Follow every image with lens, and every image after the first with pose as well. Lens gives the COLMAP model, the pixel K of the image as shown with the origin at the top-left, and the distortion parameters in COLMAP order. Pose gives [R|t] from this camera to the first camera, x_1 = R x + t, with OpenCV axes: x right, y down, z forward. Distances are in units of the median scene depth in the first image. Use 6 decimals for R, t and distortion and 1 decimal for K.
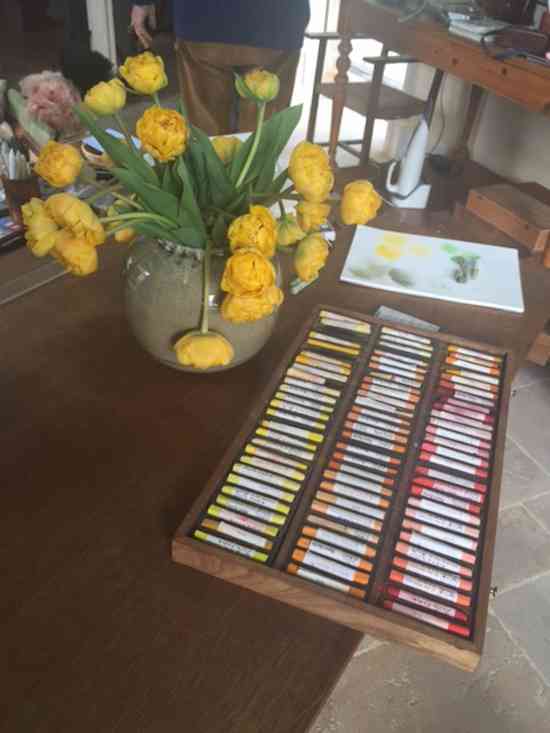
lens RADIAL K [[627.4, 0, 273.9], [0, 627.4, 365.3], [0, 0, 1]] dist [0.073952, -0.099830]
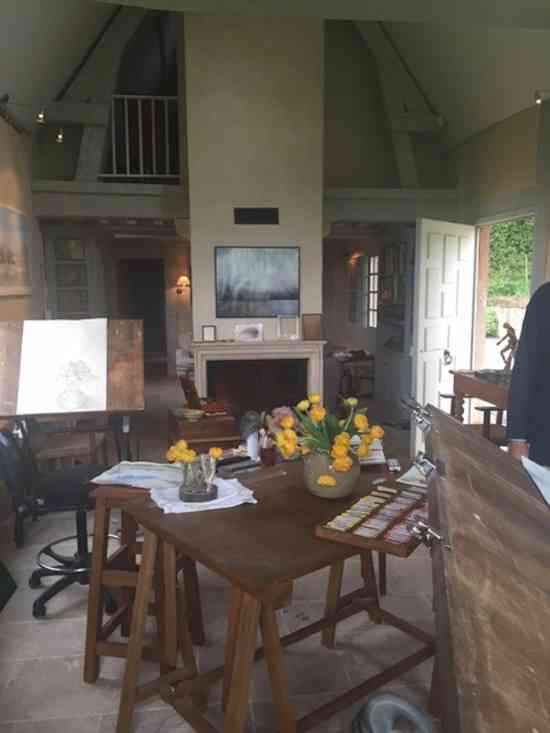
lens RADIAL K [[627.4, 0, 272.9], [0, 627.4, 364.5], [0, 0, 1]] dist [0.073952, -0.099830]
pose [[0.952593, -0.045005, -0.300901, 0.534235], [-0.119365, 0.854423, -0.505681, 0.986711], [0.279854, 0.517626, 0.808545, -1.660367]]
